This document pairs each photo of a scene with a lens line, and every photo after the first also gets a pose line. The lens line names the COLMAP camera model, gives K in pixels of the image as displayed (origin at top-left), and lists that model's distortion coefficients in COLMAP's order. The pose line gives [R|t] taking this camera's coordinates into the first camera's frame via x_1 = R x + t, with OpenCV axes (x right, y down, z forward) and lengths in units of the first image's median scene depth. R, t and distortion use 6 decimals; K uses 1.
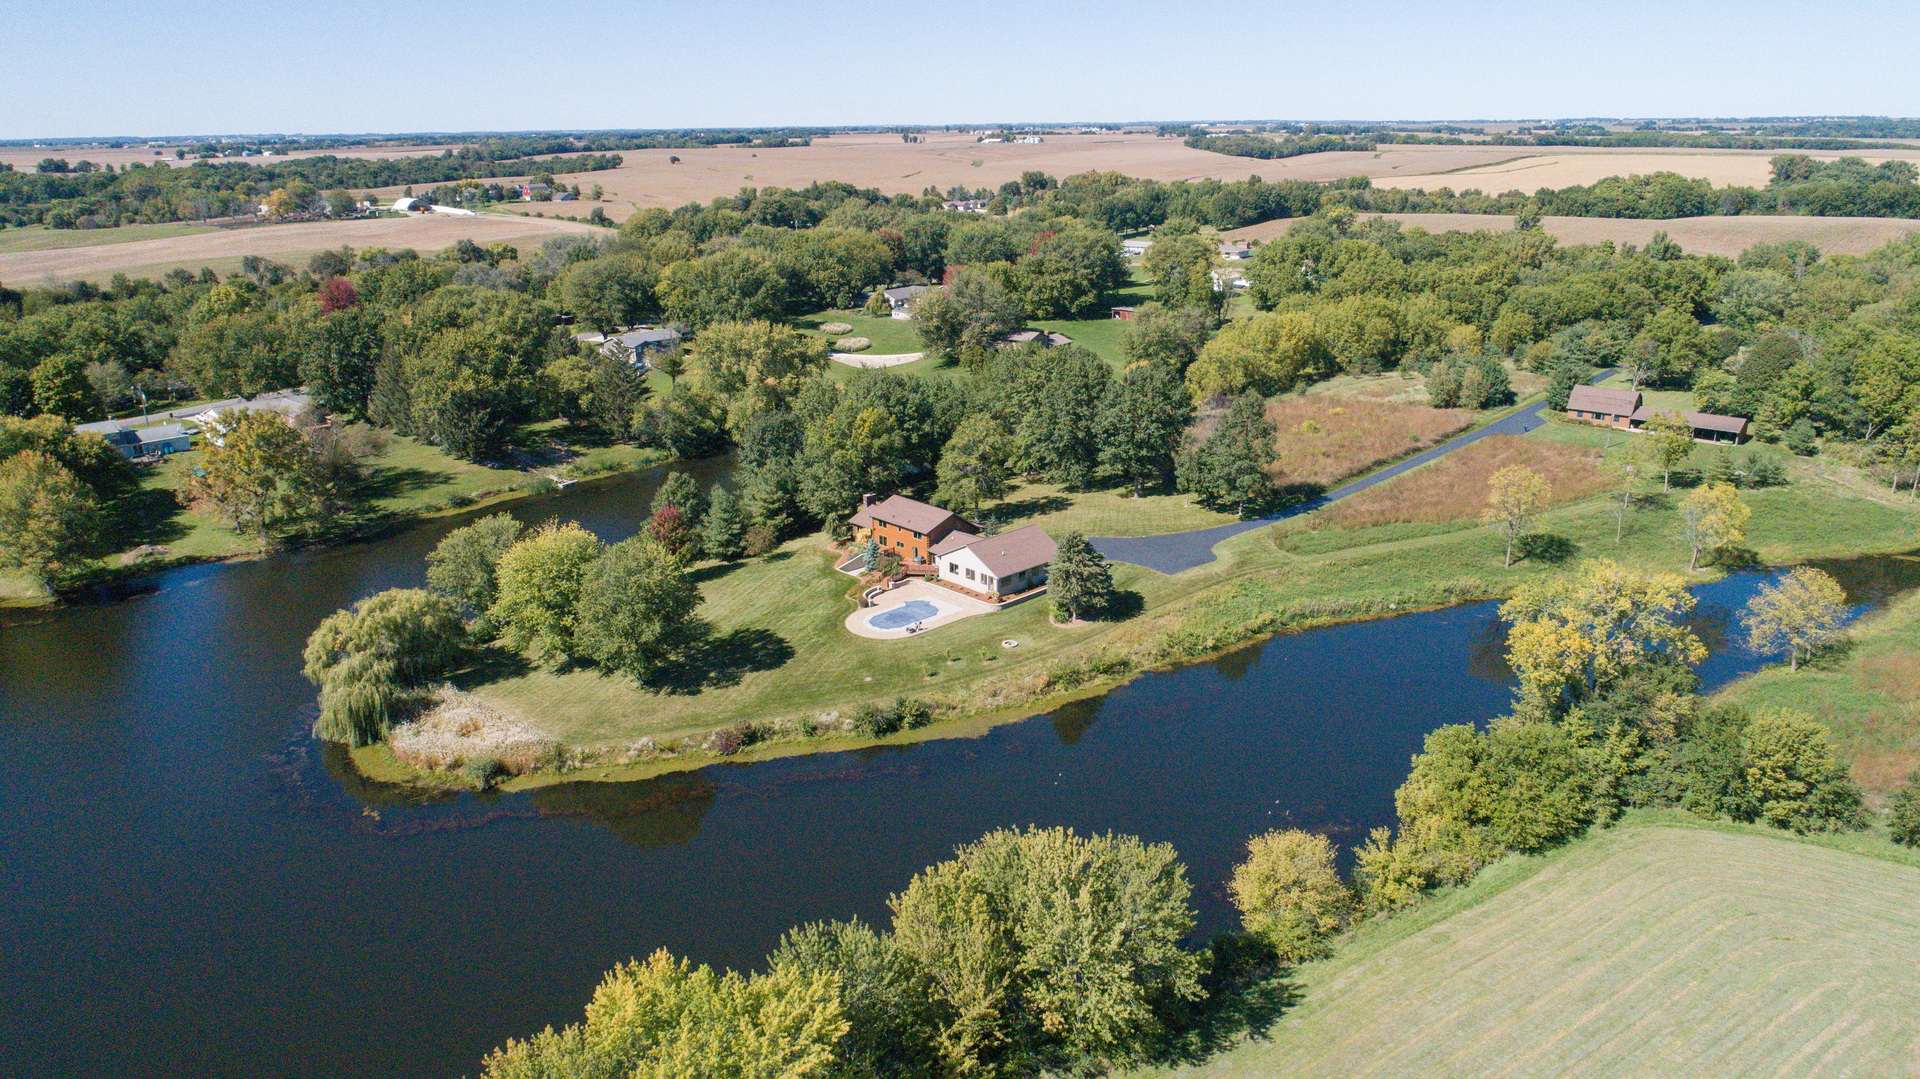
lens RADIAL K [[1290.7, 0, 960.0], [0, 1290.7, 539.5], [0, 0, 1]] dist [-0.008415, -0.005762]
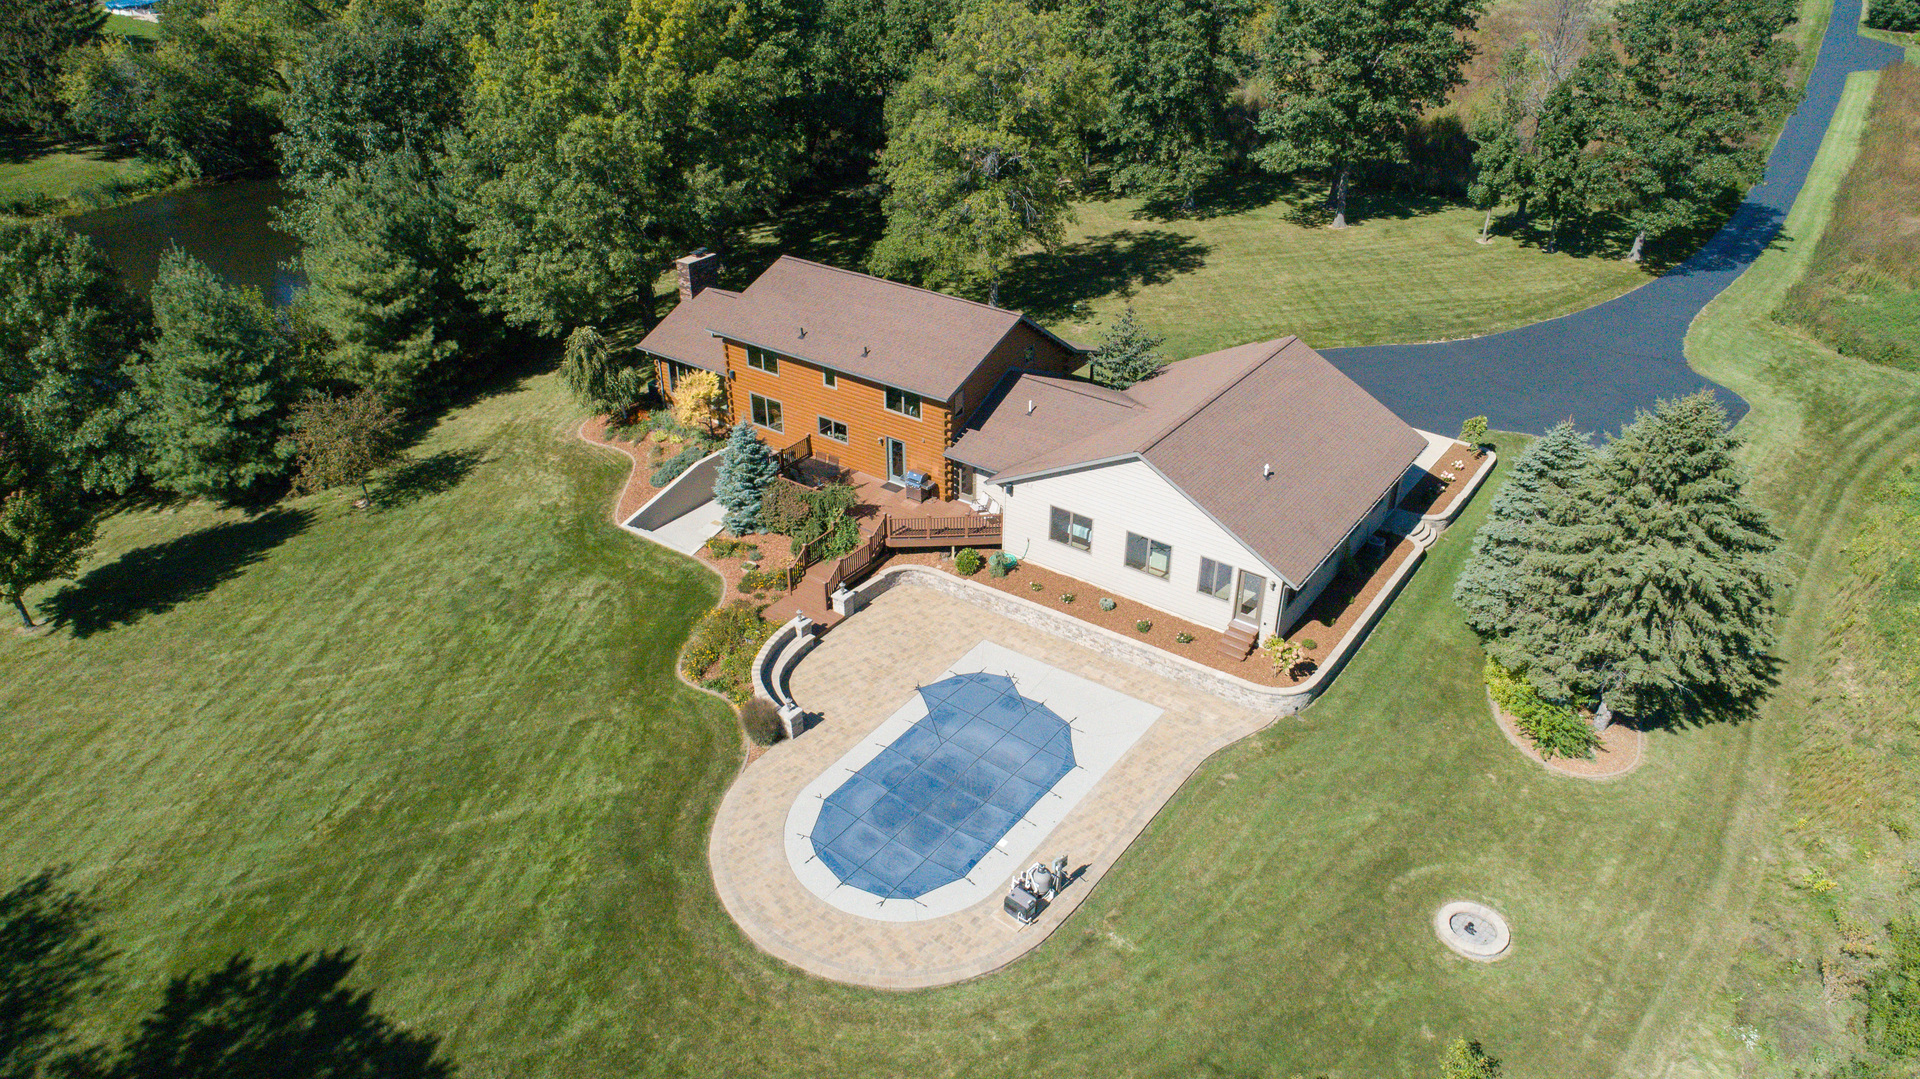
lens RADIAL K [[1290.7, 0, 960.0], [0, 1290.7, 539.5], [0, 0, 1]] dist [-0.008415, -0.005762]
pose [[0.980436, -0.089694, 0.175213, -0.067949], [0.050785, 0.975275, 0.215080, -0.031824], [-0.190173, -0.201974, 0.960750, 0.664589]]
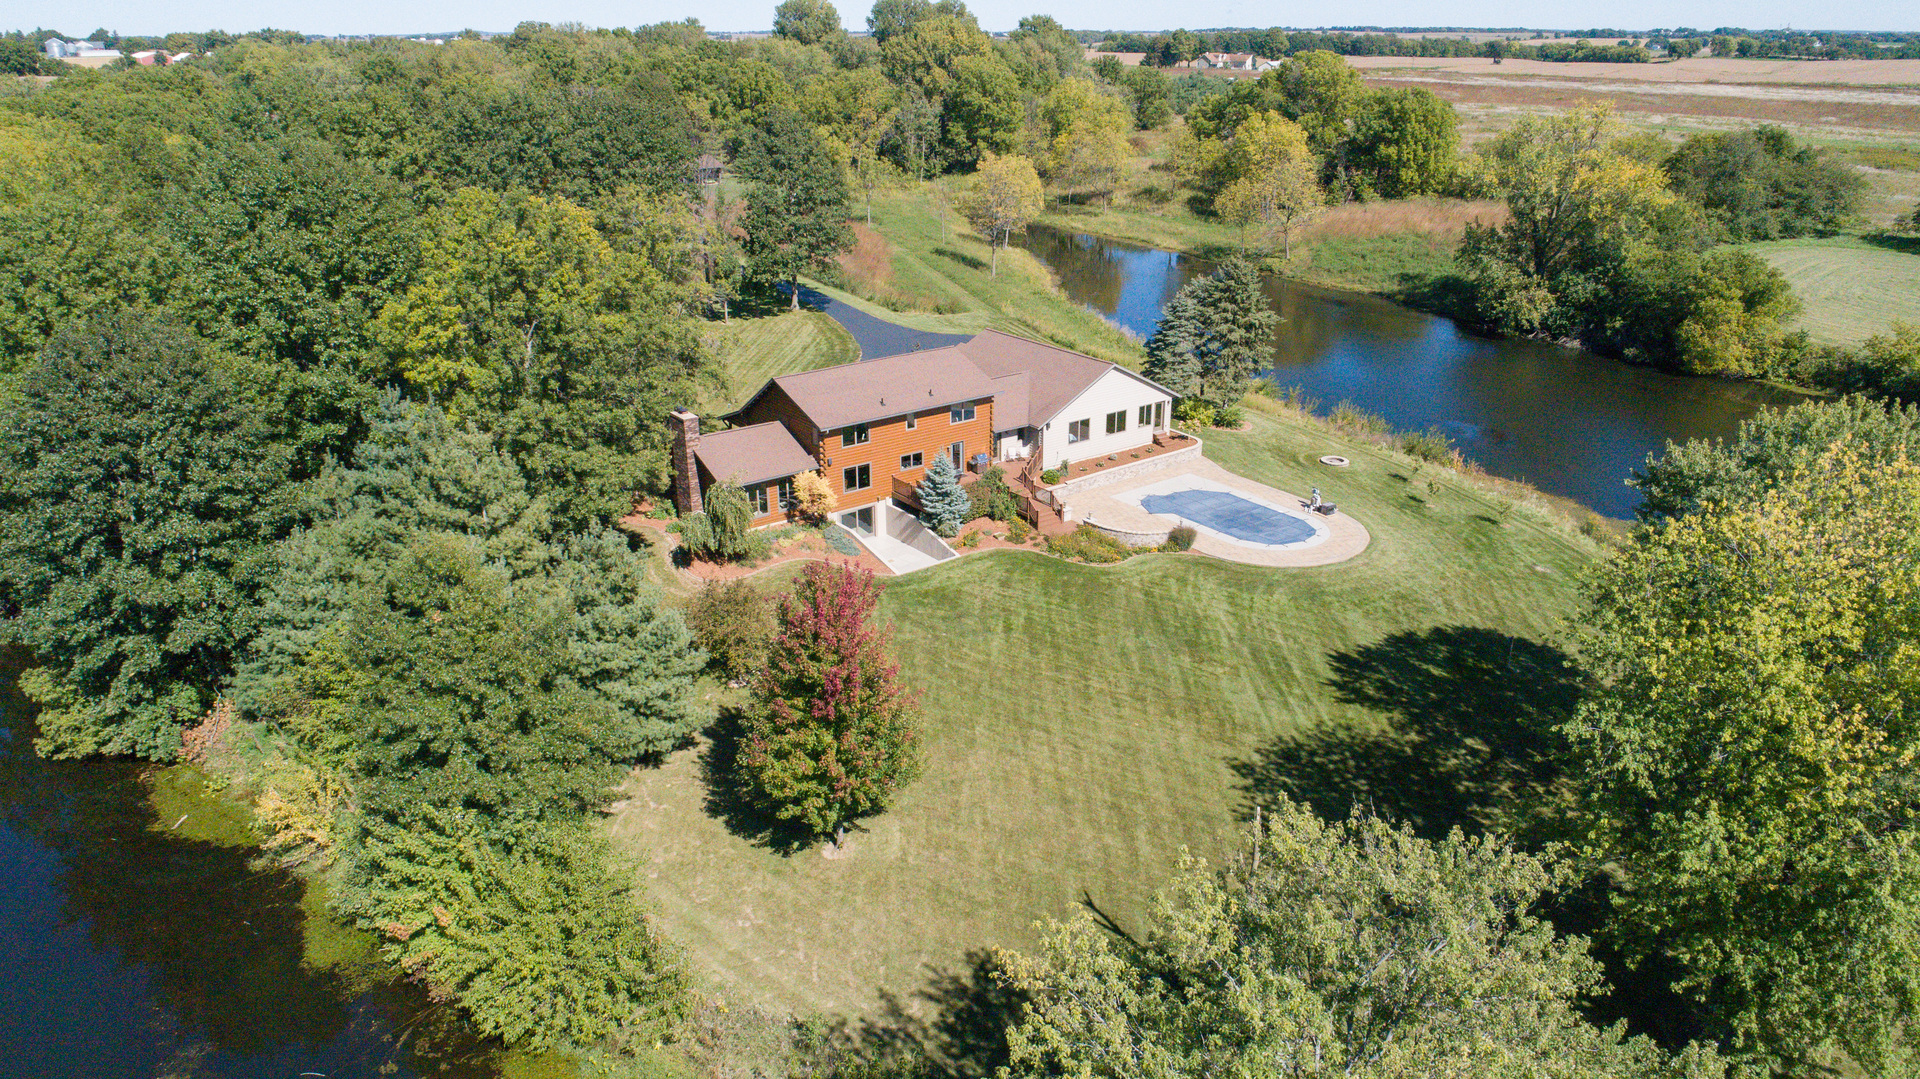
lens RADIAL K [[1290.7, 0, 960.0], [0, 1290.7, 539.5], [0, 0, 1]] dist [-0.008415, -0.005762]
pose [[0.074791, -0.352675, 0.932752, -0.410905], [0.302125, 0.899423, 0.315848, -0.092345], [-0.950330, 0.258185, 0.173820, 0.870287]]
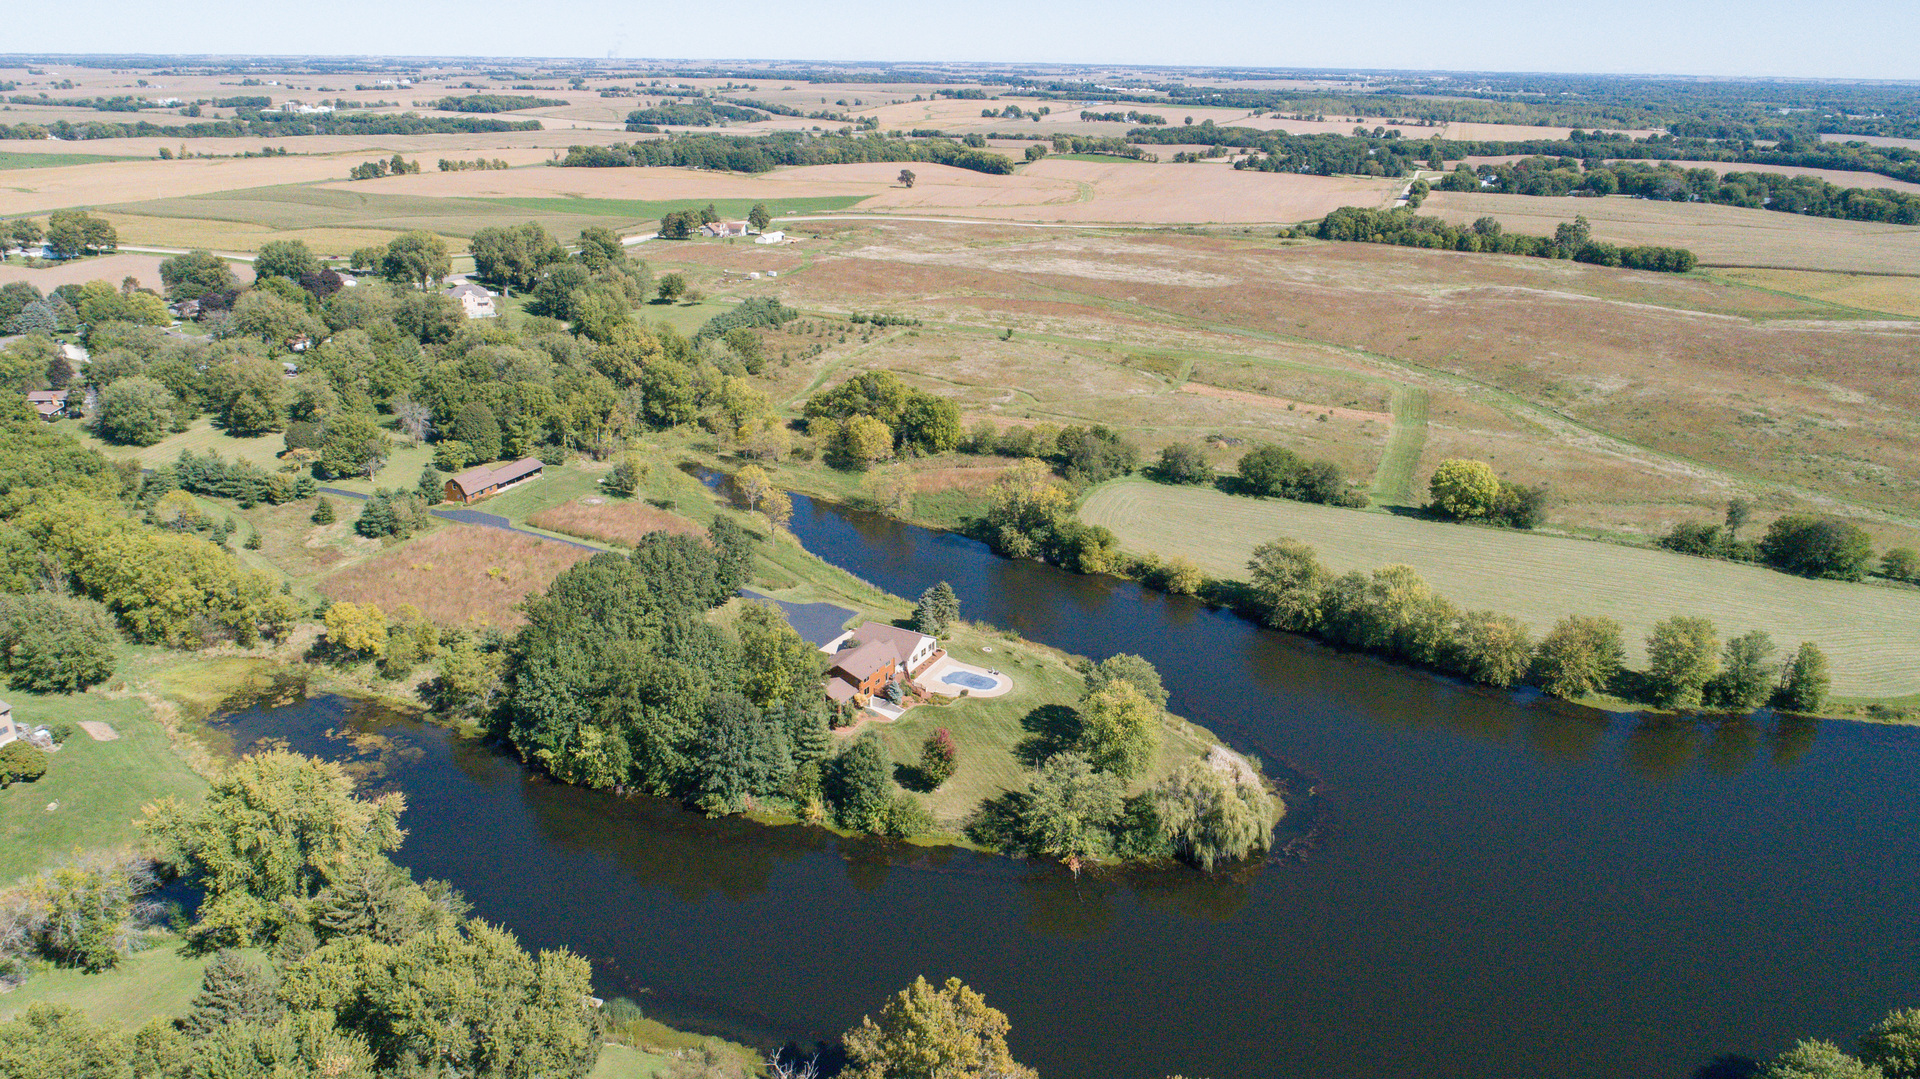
lens RADIAL K [[1290.7, 0, 960.0], [0, 1290.7, 539.5], [0, 0, 1]] dist [-0.008415, -0.005762]
pose [[-0.353491, -0.319356, 0.879236, -1.084365], [0.276589, 0.862210, 0.424372, -0.595836], [-0.893612, 0.393199, -0.216453, 1.081541]]
